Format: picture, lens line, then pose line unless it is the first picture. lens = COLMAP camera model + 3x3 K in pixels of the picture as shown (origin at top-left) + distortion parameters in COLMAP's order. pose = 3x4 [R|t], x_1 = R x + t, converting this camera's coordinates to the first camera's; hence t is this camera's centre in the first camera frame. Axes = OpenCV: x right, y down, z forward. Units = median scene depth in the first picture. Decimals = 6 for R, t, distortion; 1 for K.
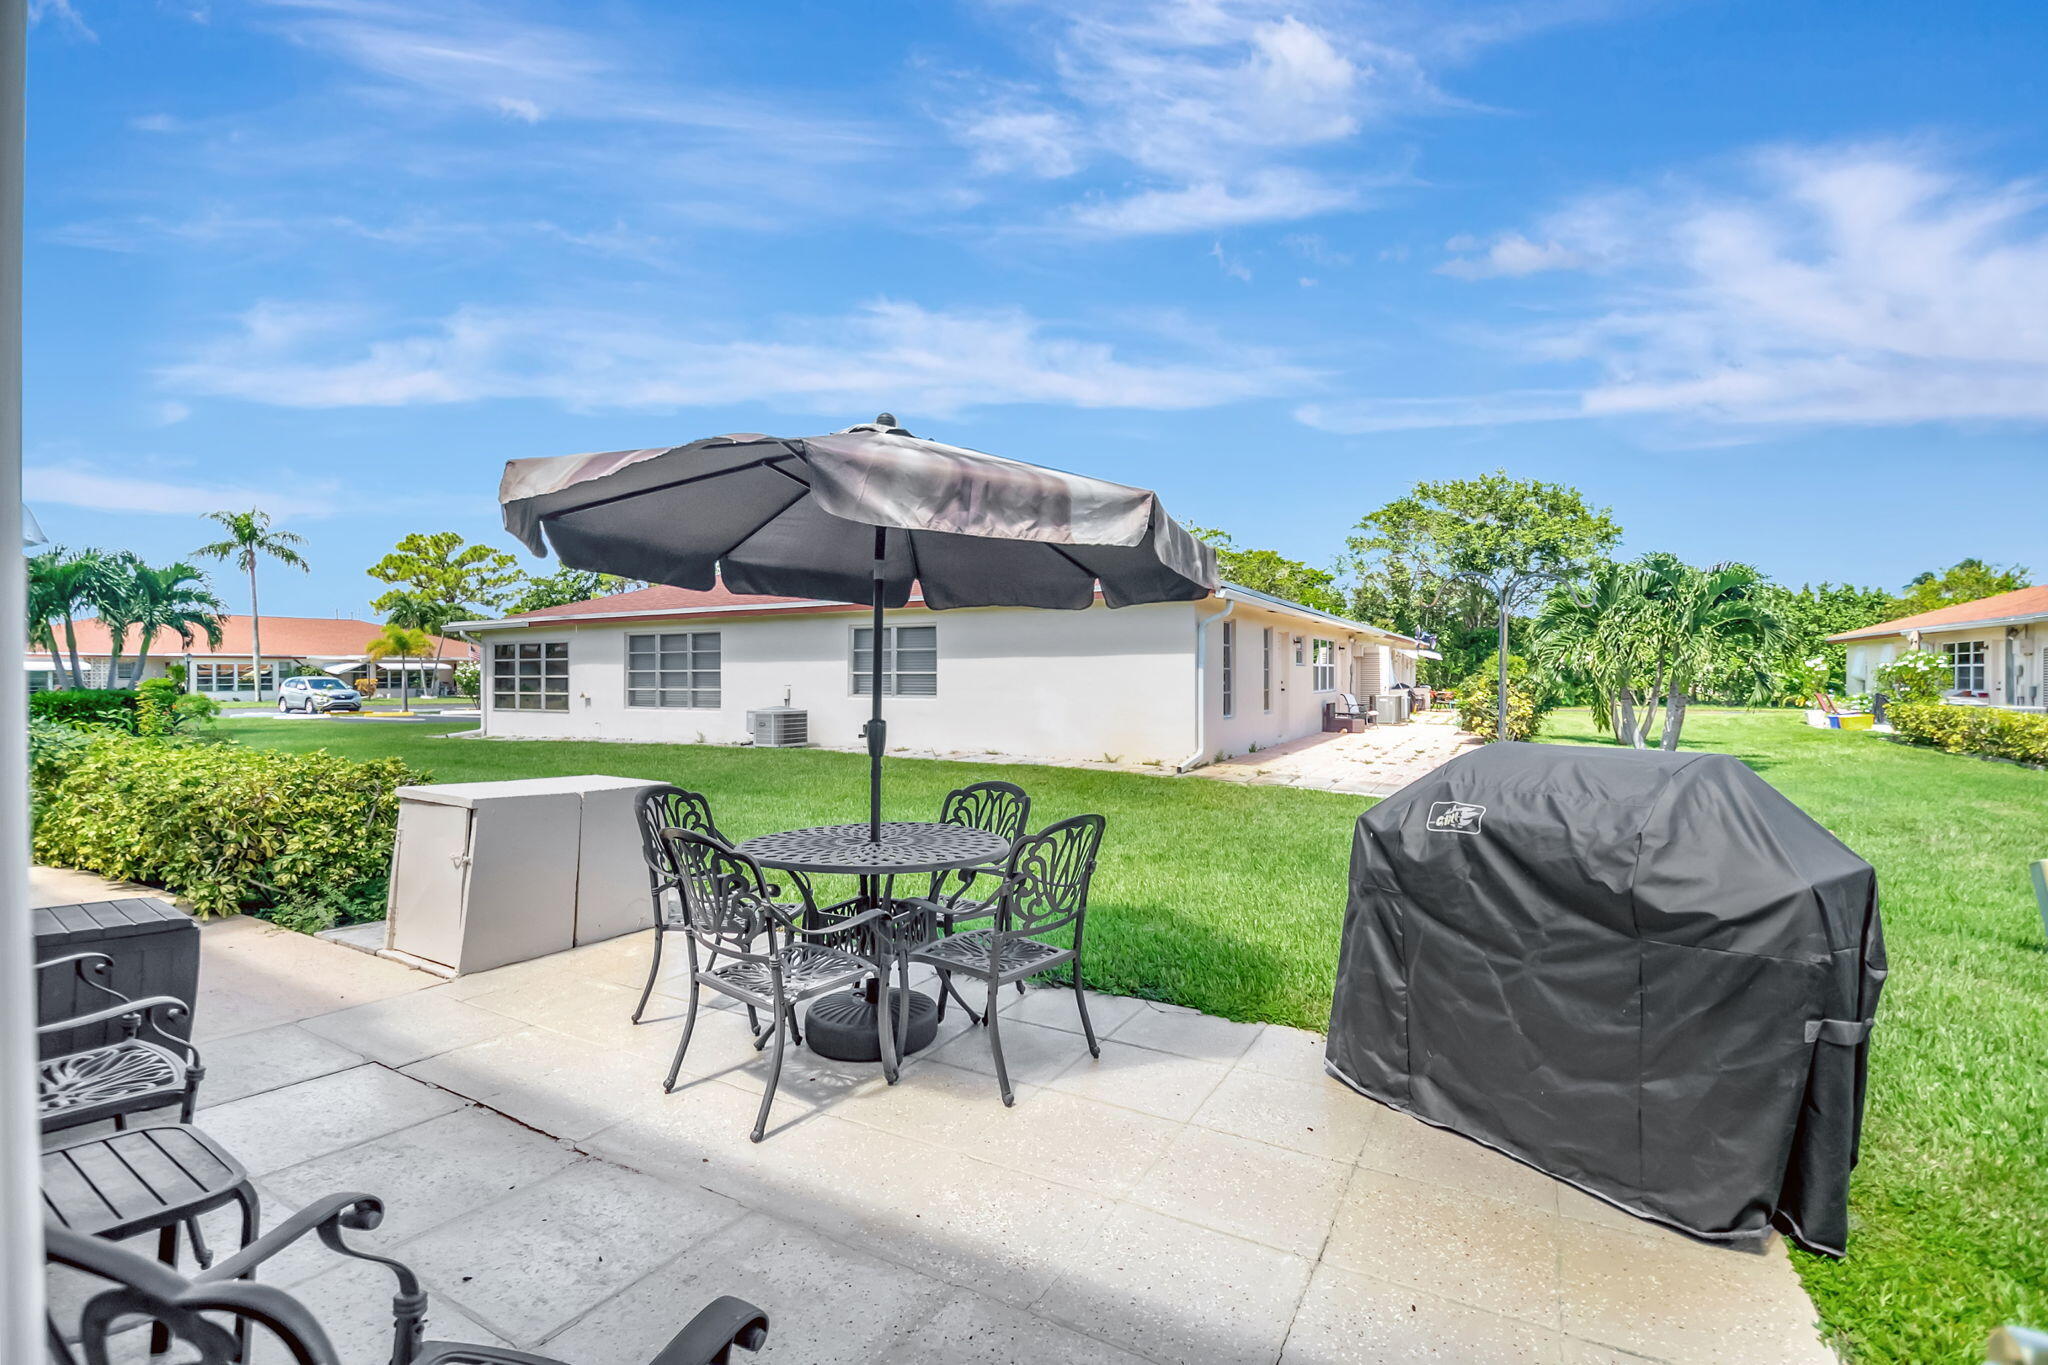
lens RADIAL K [[932.0, 0, 1032.9], [0, 932.0, 675.3], [0, 0, 1]] dist [-0.002271, -0.000224]
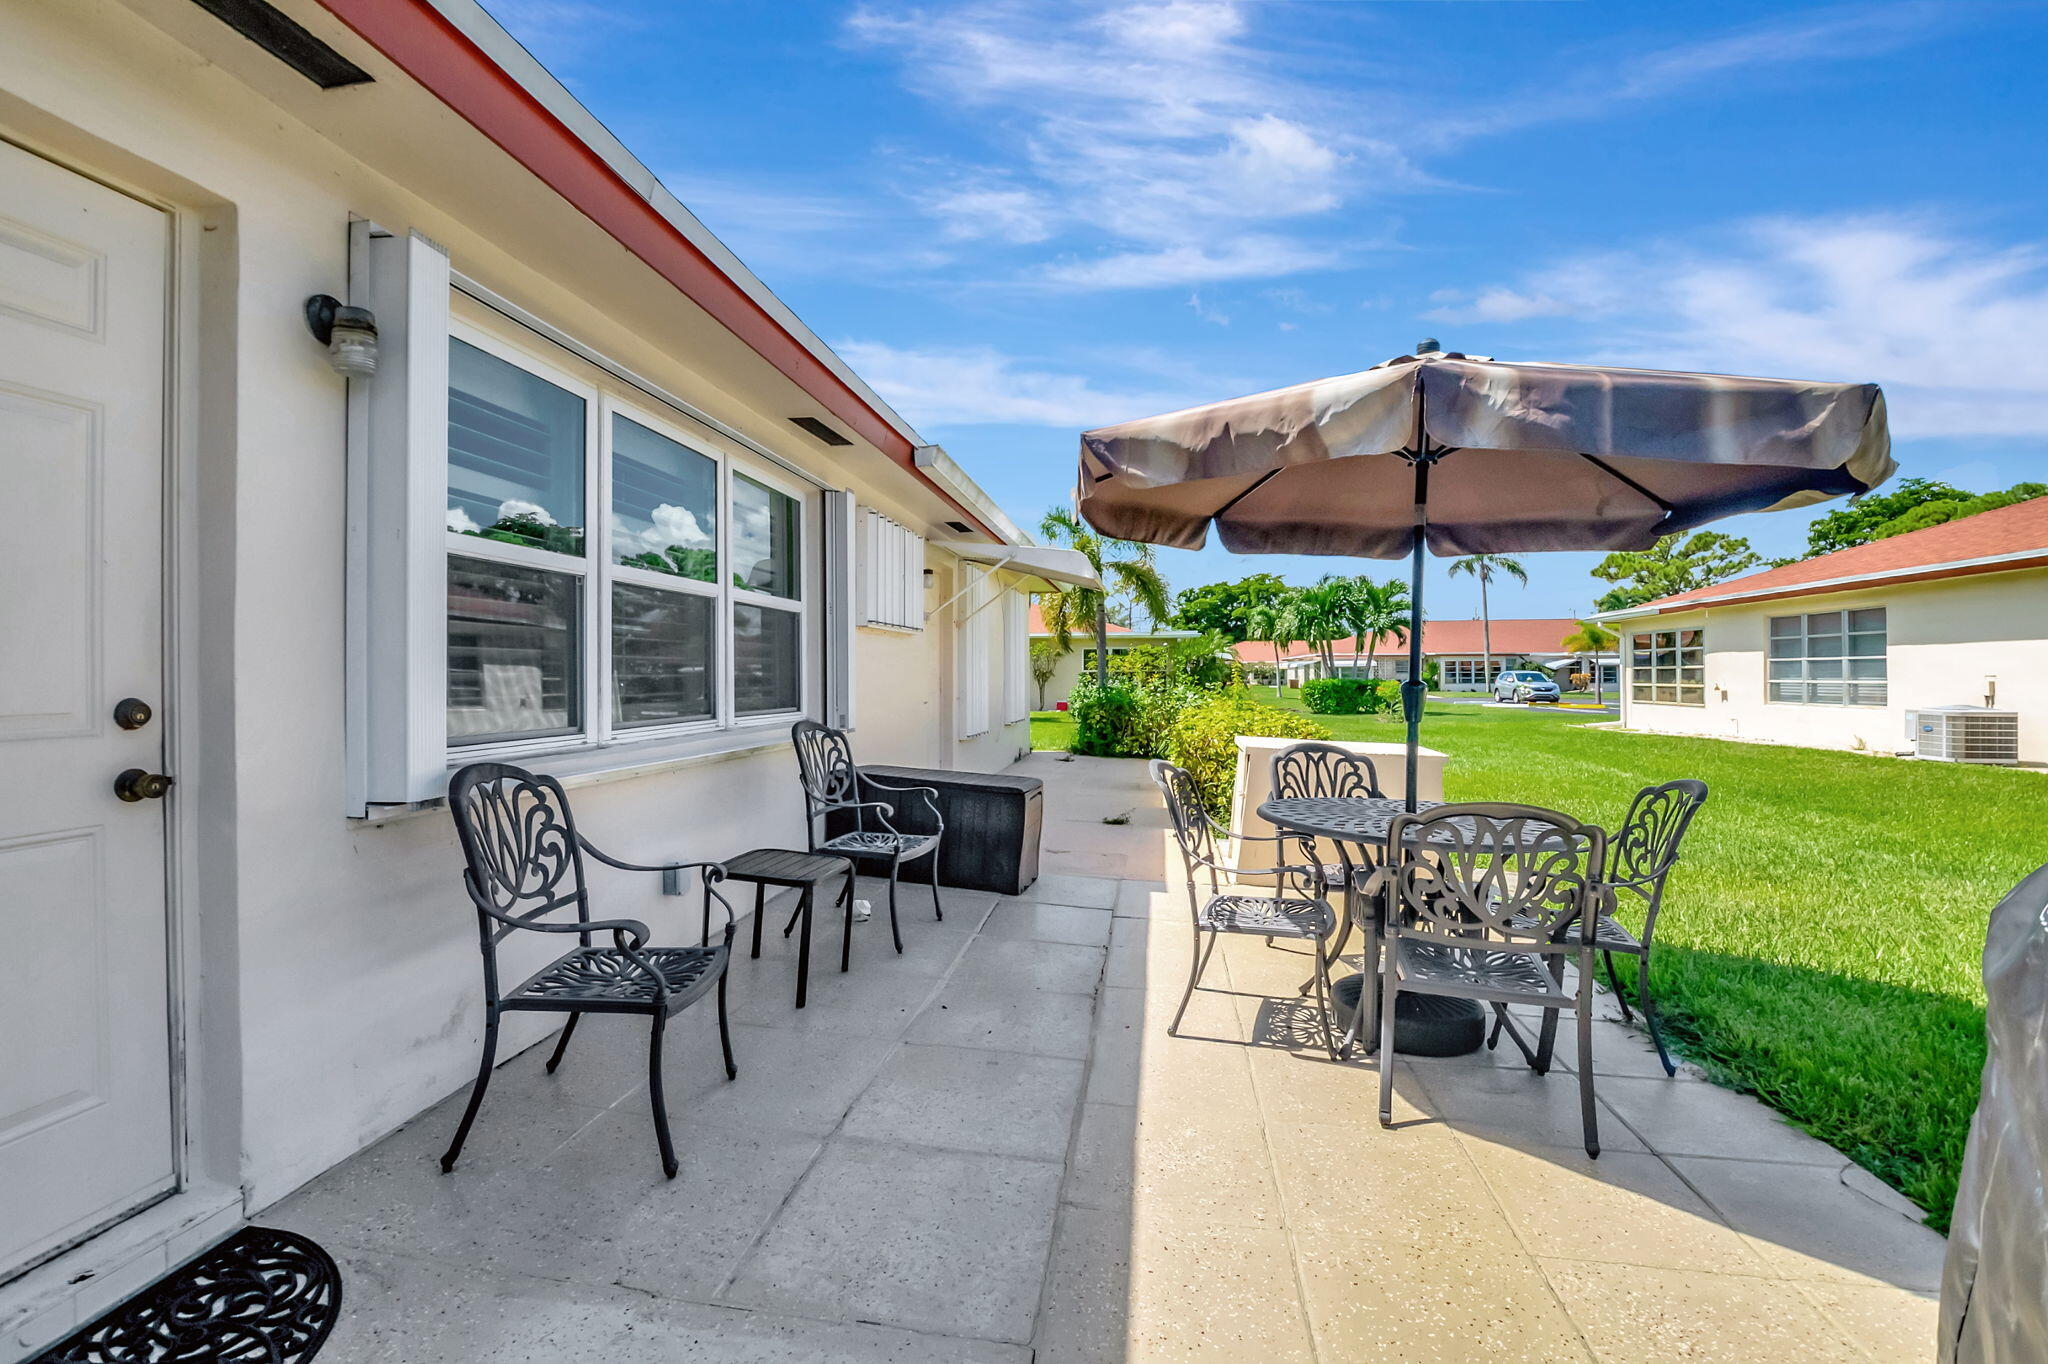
lens RADIAL K [[932.0, 0, 1032.9], [0, 932.0, 674.8], [0, 0, 1]] dist [-0.002271, -0.000224]
pose [[0.349897, 0.001506, -0.936787, 0.124803], [-0.000777, 0.999999, 0.001317, 0.008374], [0.936788, 0.000267, 0.349898, 0.073494]]
